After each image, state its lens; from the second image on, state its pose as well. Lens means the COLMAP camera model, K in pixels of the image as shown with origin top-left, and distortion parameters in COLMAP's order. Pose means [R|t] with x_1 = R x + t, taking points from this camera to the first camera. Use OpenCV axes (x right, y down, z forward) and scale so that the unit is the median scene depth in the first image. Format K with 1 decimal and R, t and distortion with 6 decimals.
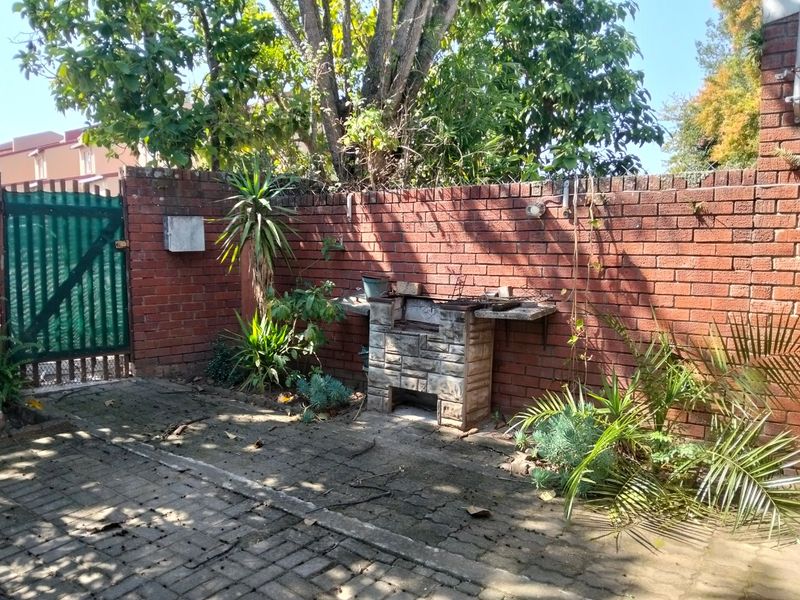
lens RADIAL K [[666.9, 0, 399.1], [0, 666.9, 299.9], [0, 0, 1]] dist [0.006637, 0.002131]
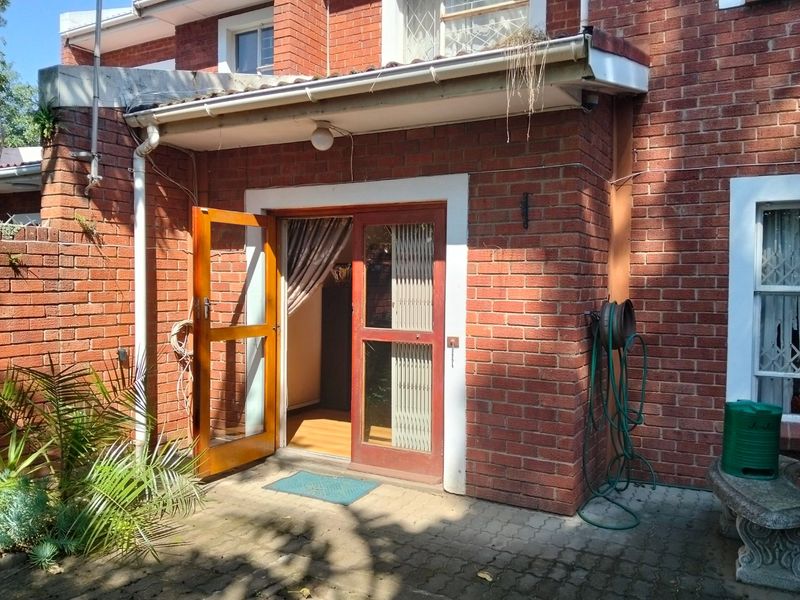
lens RADIAL K [[666.9, 0, 399.6], [0, 666.9, 300.1], [0, 0, 1]] dist [0.006637, 0.002131]
pose [[-0.089780, -0.030257, 0.995502, -0.802860], [0.085450, 0.995619, 0.037967, -0.078554], [-0.992289, 0.088474, -0.086801, 0.628441]]
